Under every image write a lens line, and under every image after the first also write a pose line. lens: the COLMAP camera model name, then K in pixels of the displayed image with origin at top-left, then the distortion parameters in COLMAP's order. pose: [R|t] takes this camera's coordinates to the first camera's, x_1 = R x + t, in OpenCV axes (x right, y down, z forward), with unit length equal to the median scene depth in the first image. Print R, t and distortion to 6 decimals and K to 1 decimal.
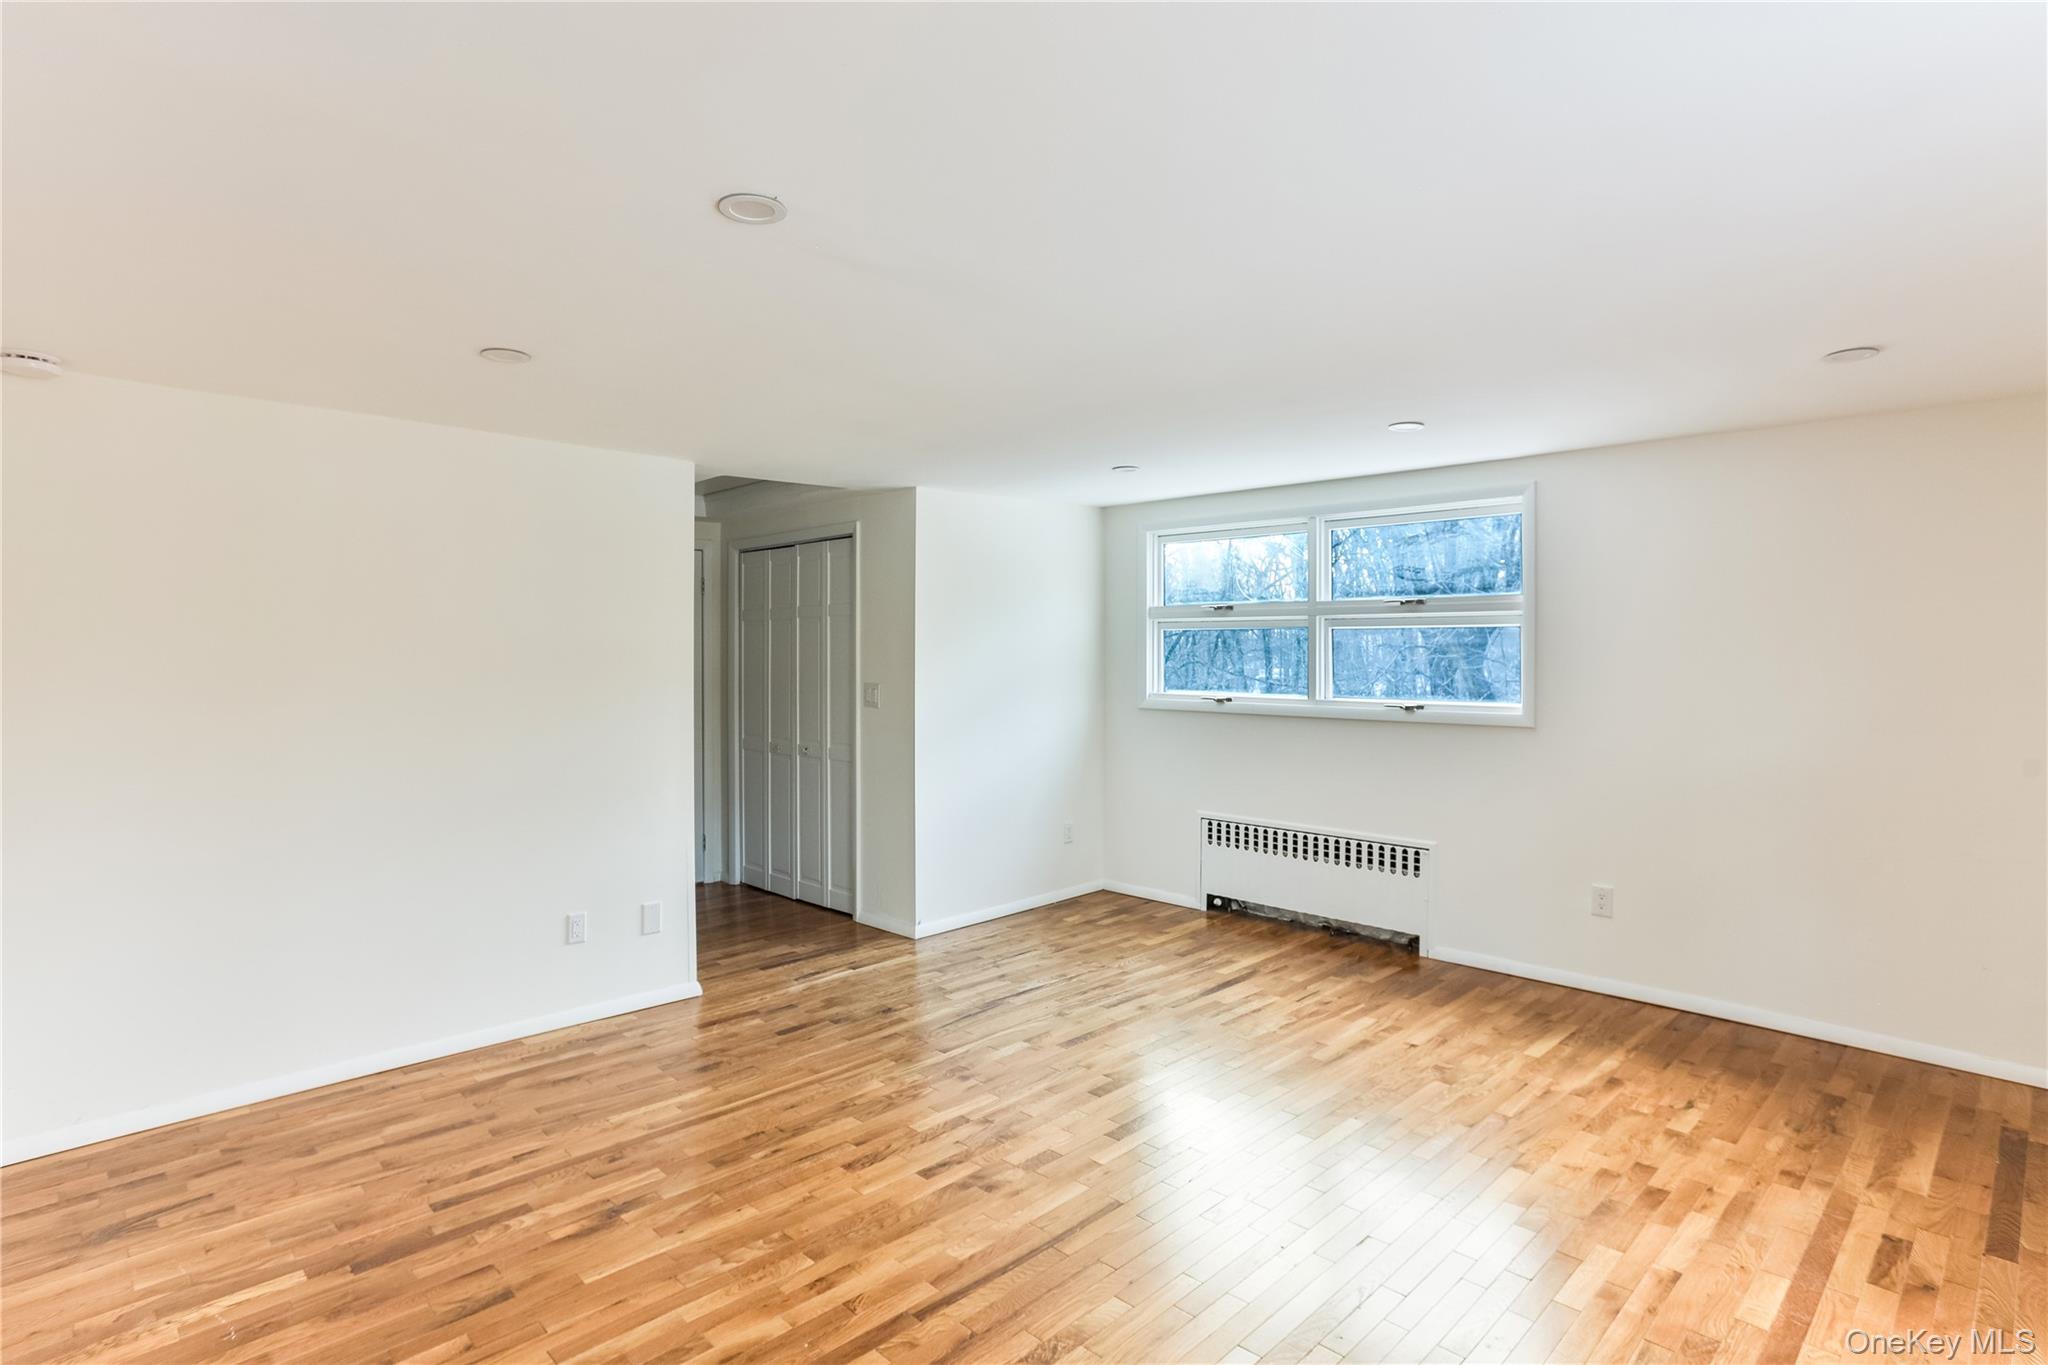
lens RADIAL K [[1035.5, 0, 1025.1], [0, 1035.5, 675.6], [0, 0, 1]] dist [0.001671, 0.000961]
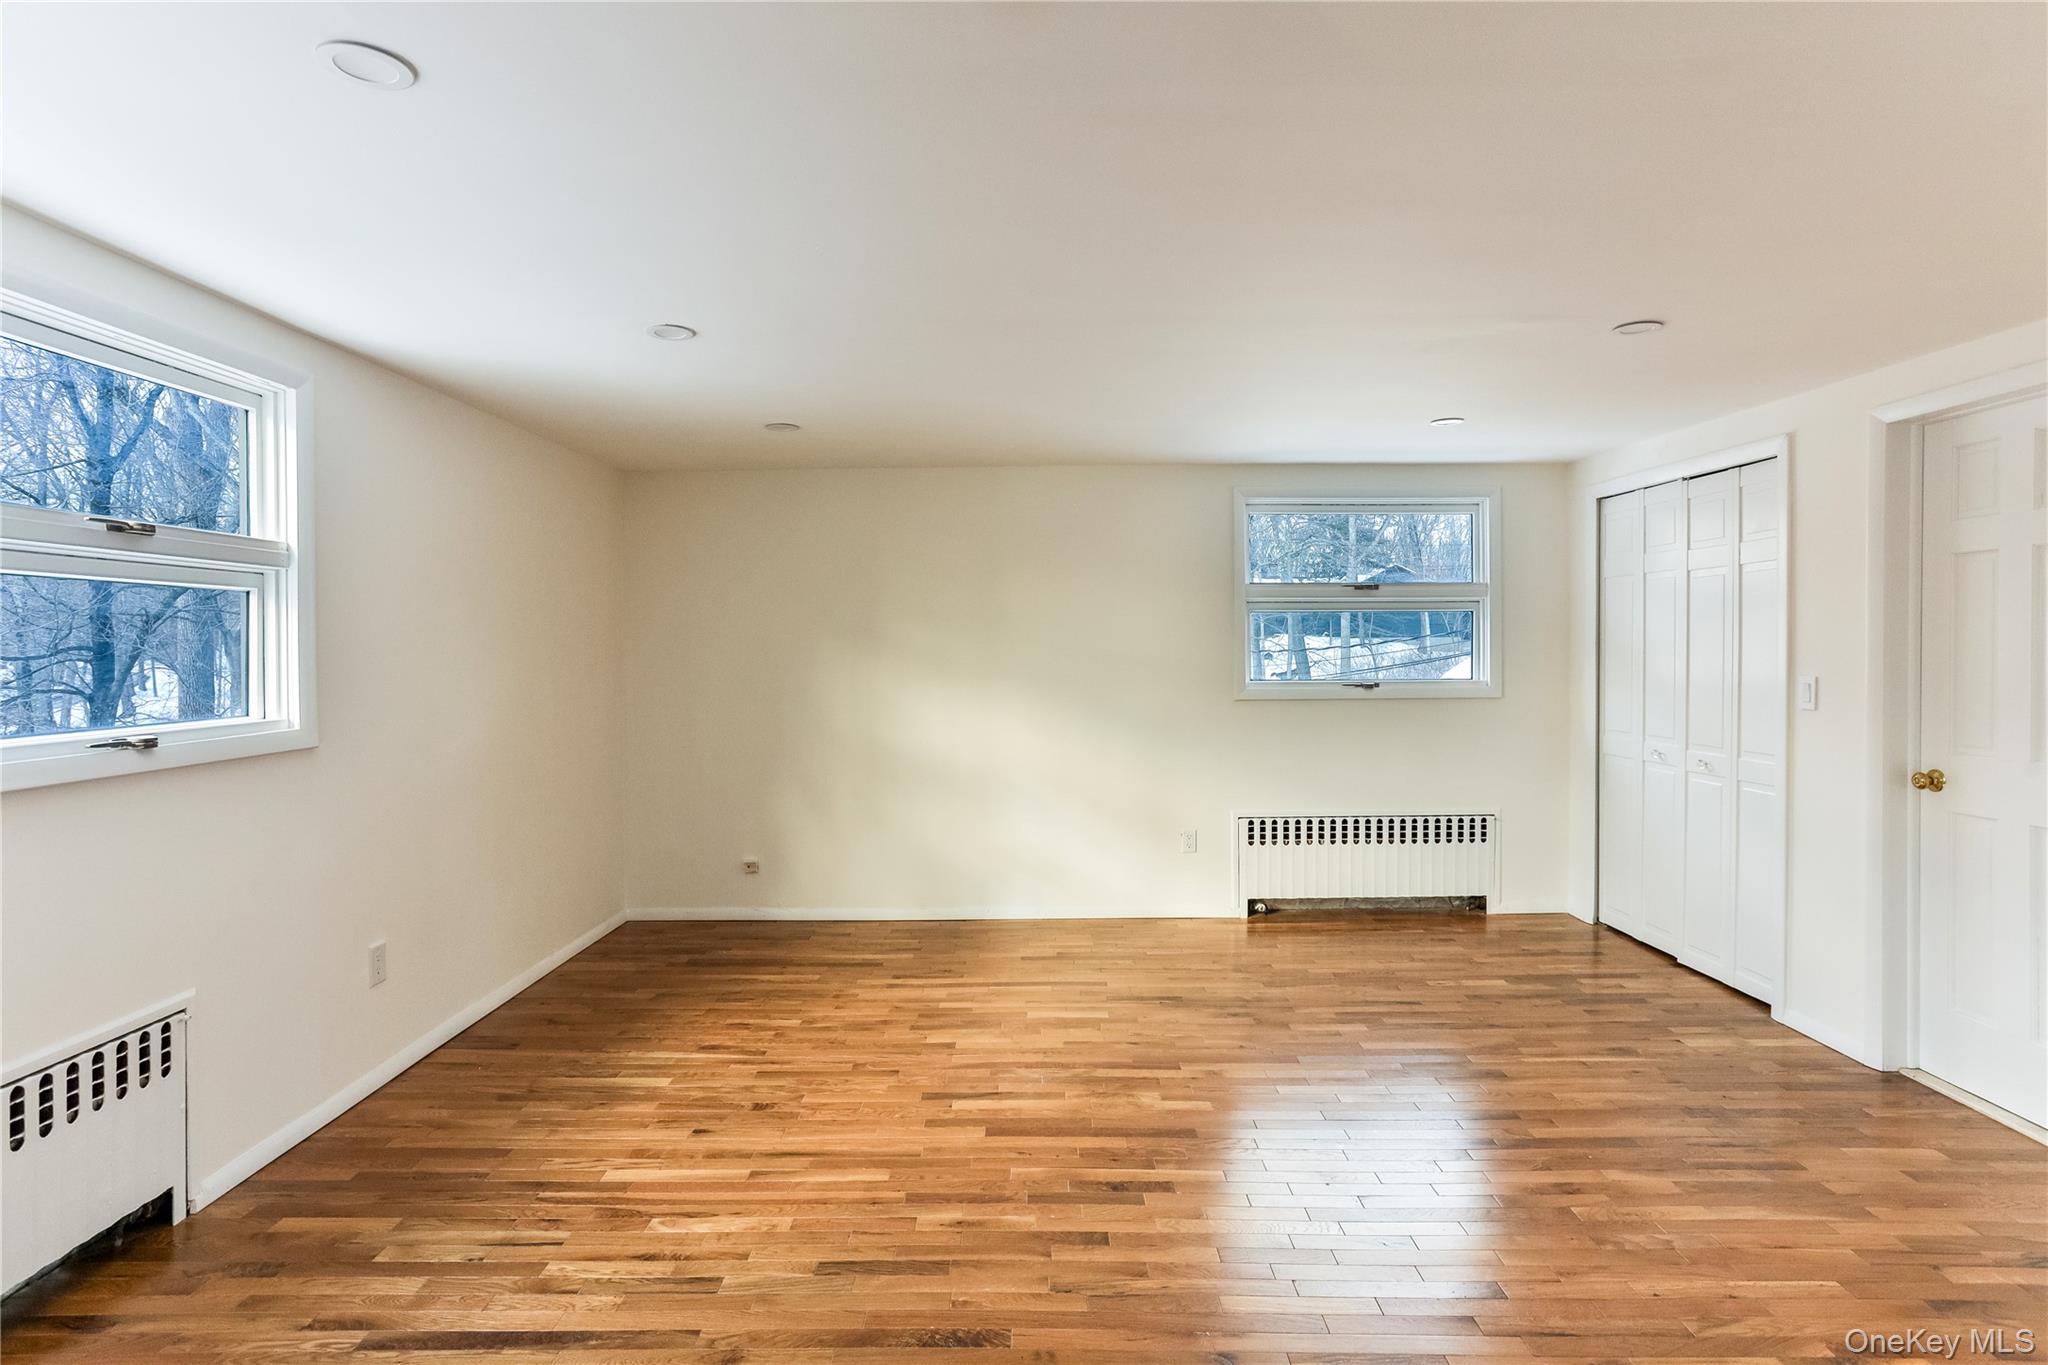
lens RADIAL K [[1035.5, 0, 1024.8], [0, 1035.5, 669.2], [0, 0, 1]] dist [0.001671, 0.000961]
pose [[-0.709051, -0.007969, 0.705112, -0.354280], [0.017199, 0.999443, 0.028591, -0.012900], [-0.704947, 0.032400, -0.708520, 1.368287]]
